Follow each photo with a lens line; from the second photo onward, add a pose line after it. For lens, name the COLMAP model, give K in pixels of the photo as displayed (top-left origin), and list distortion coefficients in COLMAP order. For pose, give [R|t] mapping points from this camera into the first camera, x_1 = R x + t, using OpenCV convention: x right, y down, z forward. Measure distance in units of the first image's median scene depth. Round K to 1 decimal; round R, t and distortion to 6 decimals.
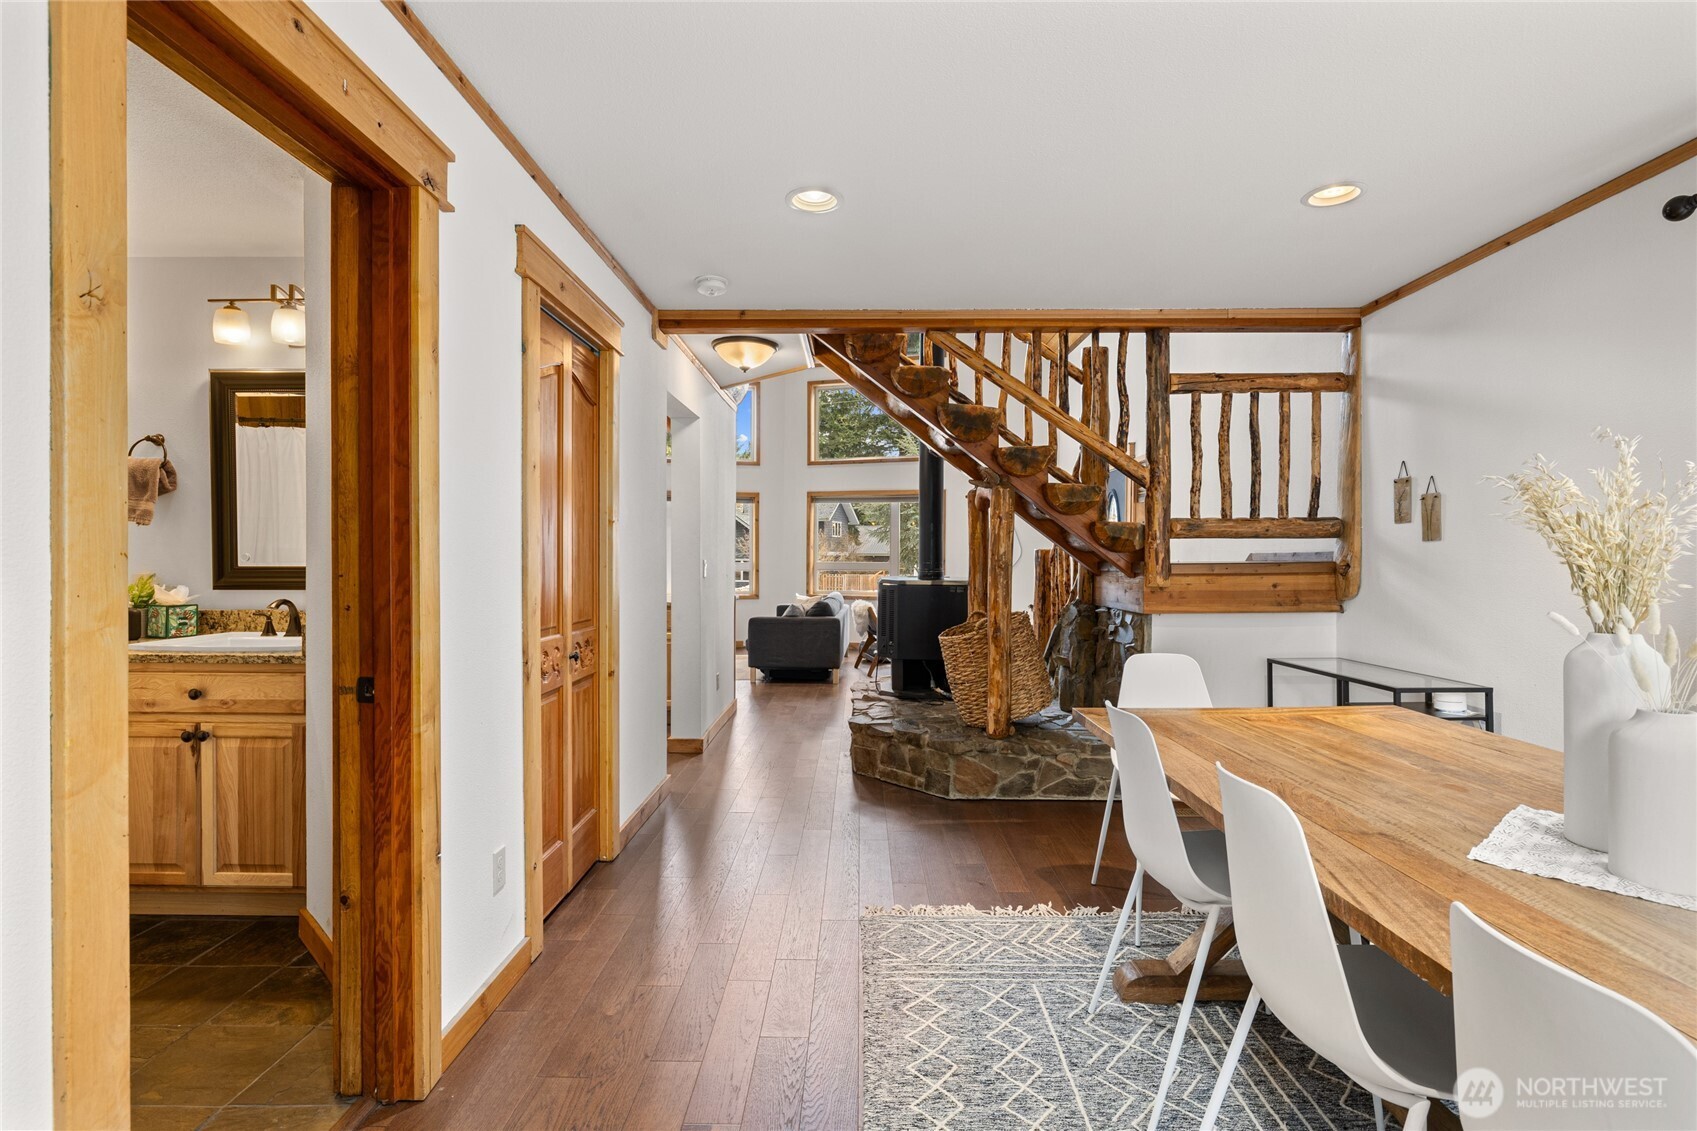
lens RADIAL K [[822.4, 0, 848.4], [0, 822.4, 564.8], [0, 0, 1]] dist [0.002325, -0.002133]
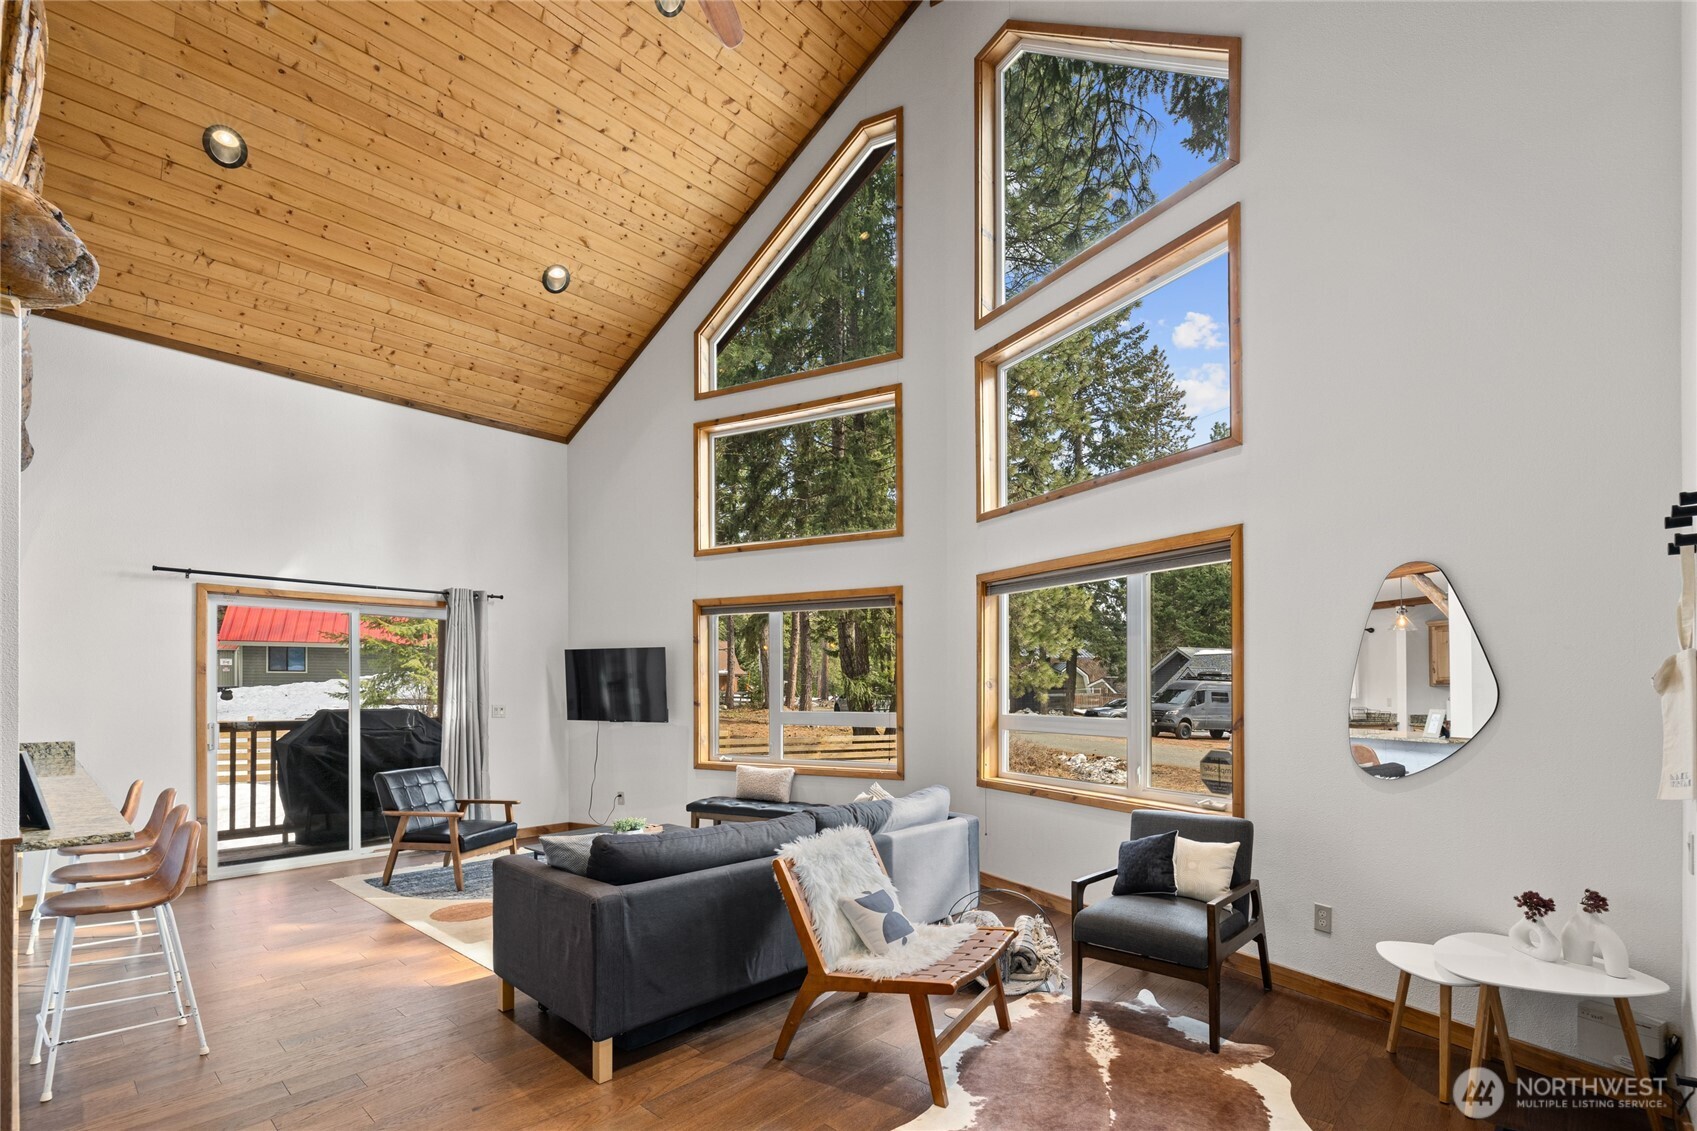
lens RADIAL K [[770.9, 0, 852.4], [0, 770.9, 693.6], [0, 0, 1]] dist [0.006013, -0.001323]
pose [[0.744365, -0.004181, -0.667759, 0.209834], [0.000755, 0.999985, -0.005420, -0.013358], [0.667772, 0.003530, 0.744357, 0.599882]]
